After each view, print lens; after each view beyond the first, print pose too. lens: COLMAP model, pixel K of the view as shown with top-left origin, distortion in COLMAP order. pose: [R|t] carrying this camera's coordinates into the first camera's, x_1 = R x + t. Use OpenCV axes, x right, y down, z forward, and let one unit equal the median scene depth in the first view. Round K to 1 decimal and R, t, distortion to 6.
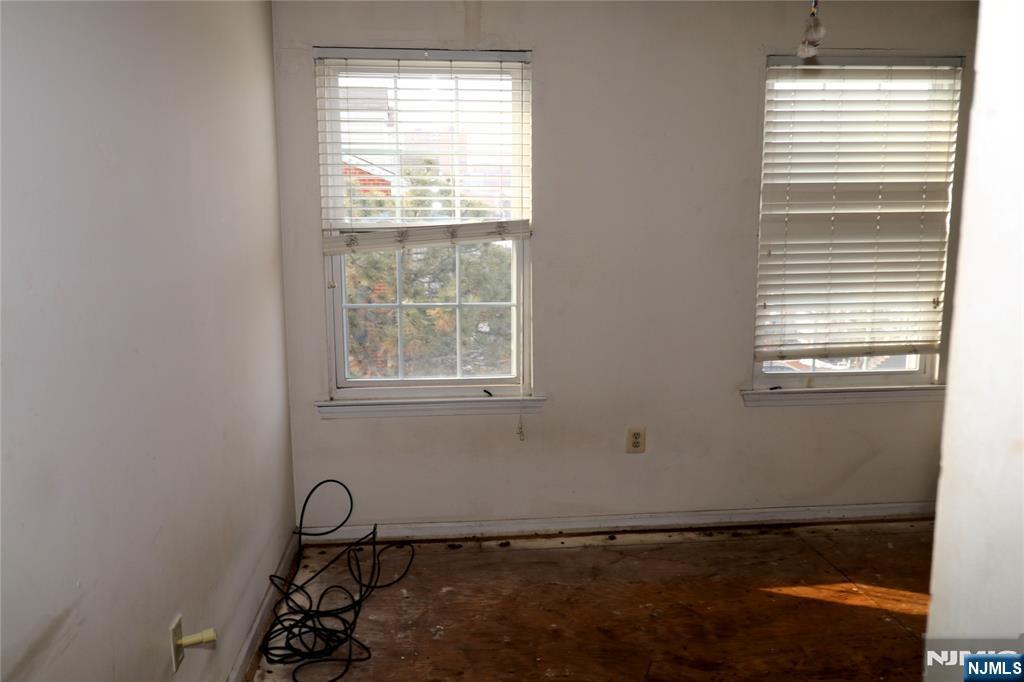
lens RADIAL K [[797.7, 0, 518.9], [0, 797.7, 341.4], [0, 0, 1]] dist [0.015046, -0.000085]
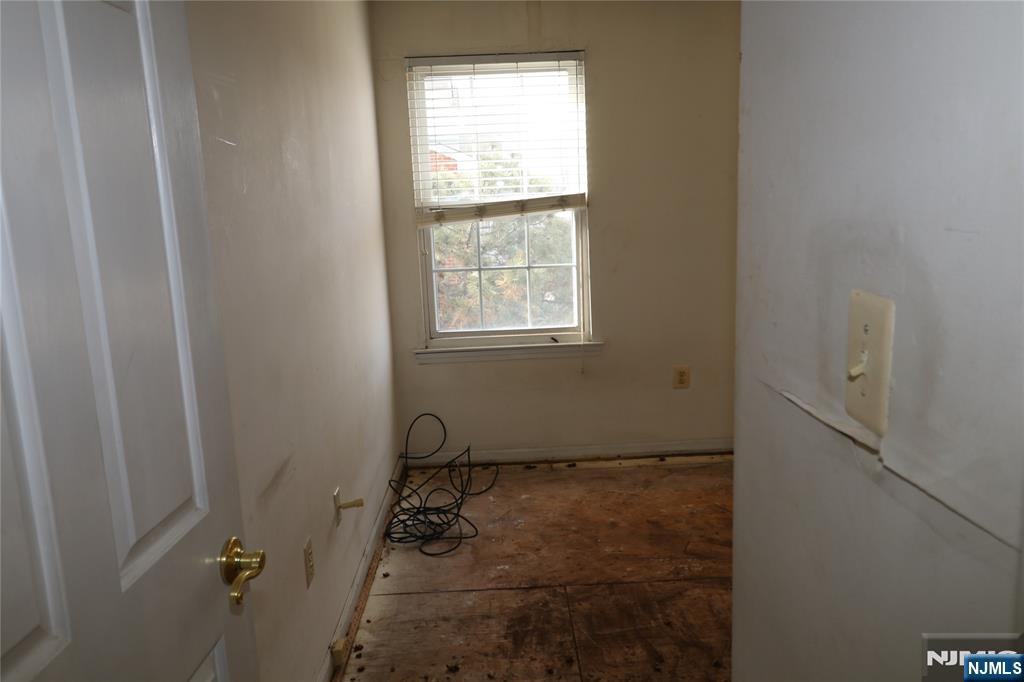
lens RADIAL K [[797.7, 0, 518.9], [0, 797.7, 341.4], [0, 0, 1]] dist [0.015046, -0.000085]
pose [[0.996235, -0.023637, -0.083404, 0.007948], [0.026419, 0.999125, 0.032415, 0.027509], [0.082565, -0.034497, 0.995988, -0.203737]]
